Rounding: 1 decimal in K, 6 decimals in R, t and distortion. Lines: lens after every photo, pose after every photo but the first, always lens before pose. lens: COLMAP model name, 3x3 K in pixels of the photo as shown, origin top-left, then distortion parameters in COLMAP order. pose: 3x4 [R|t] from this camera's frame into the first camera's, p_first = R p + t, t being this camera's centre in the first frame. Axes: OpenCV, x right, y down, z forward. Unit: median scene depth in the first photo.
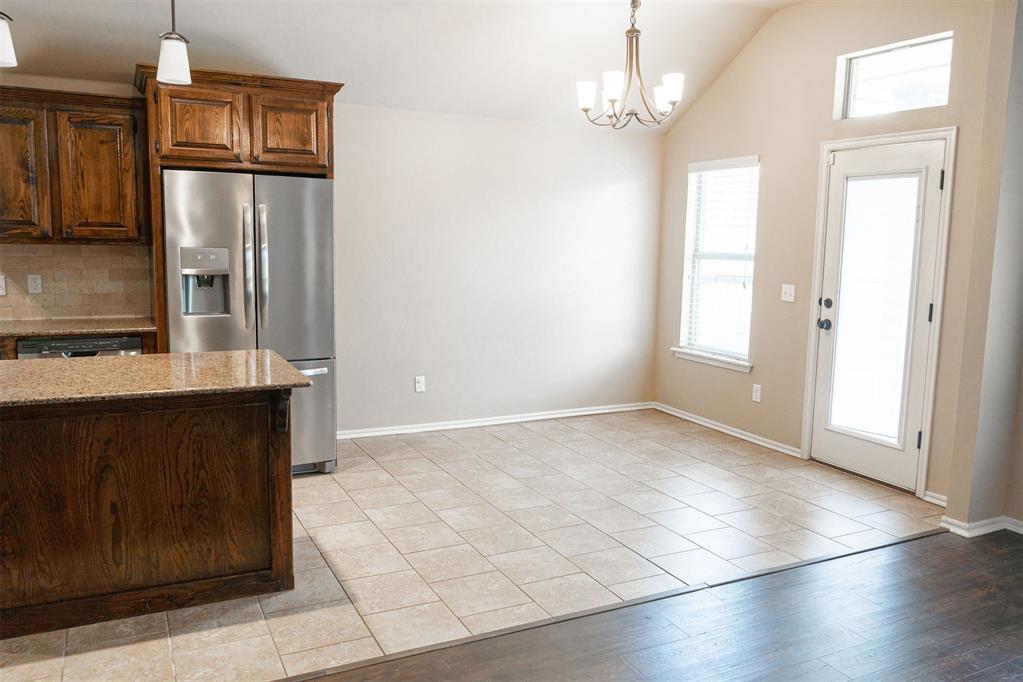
lens RADIAL K [[795.2, 0, 517.3], [0, 795.2, 339.5], [0, 0, 1]] dist [-0.011290, -0.005671]
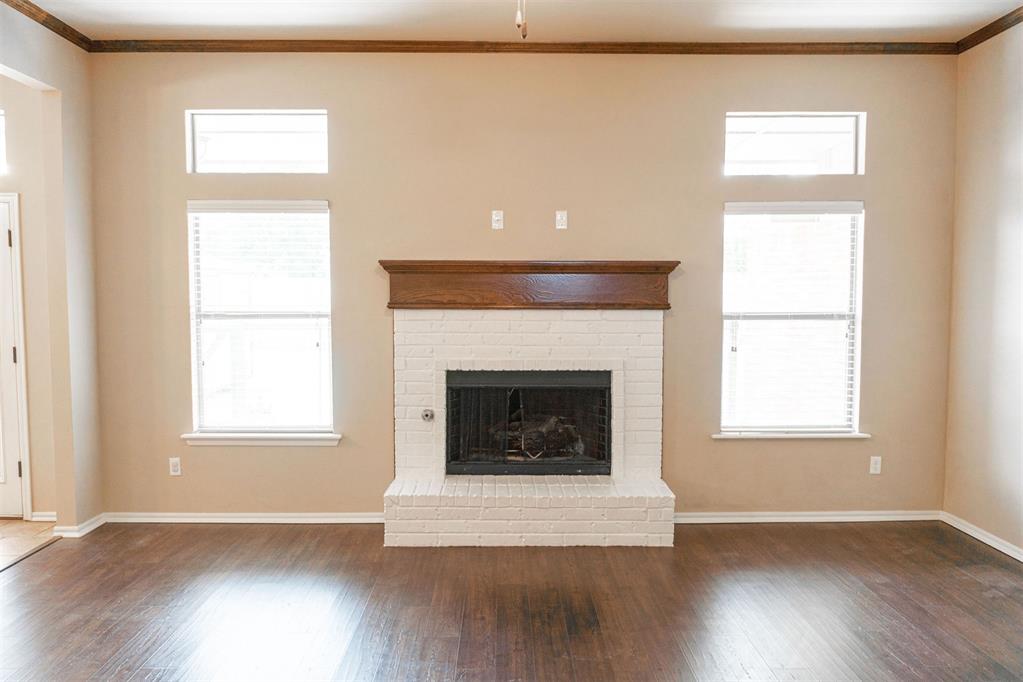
lens RADIAL K [[767.8, 0, 517.1], [0, 767.8, 342.5], [0, 0, 1]] dist [-0.010297, -0.005028]
pose [[0.441313, -0.081890, 0.893609, -0.131519], [0.123680, 0.991874, 0.029815, 0.004503], [-0.888789, 0.097364, 0.447855, -0.122191]]
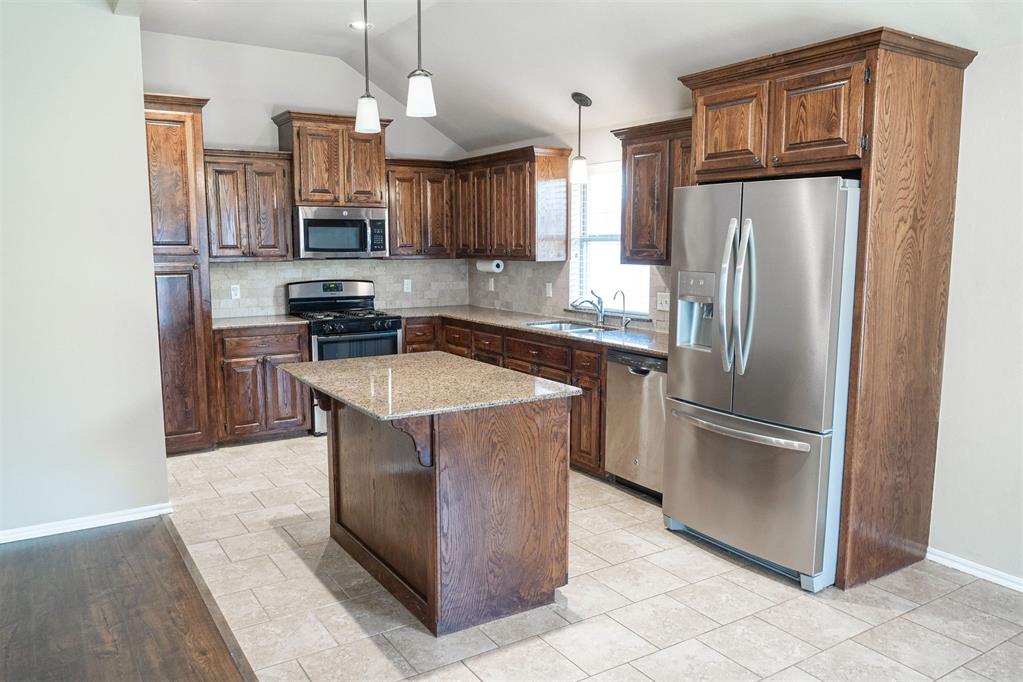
lens RADIAL K [[767.8, 0, 517.1], [0, 767.8, 342.5], [0, 0, 1]] dist [-0.010297, -0.005028]
pose [[0.100904, 0.108159, -0.988999, 0.415688], [-0.127227, 0.987314, 0.094994, -0.089212], [0.986728, 0.116242, 0.113385, 0.682135]]
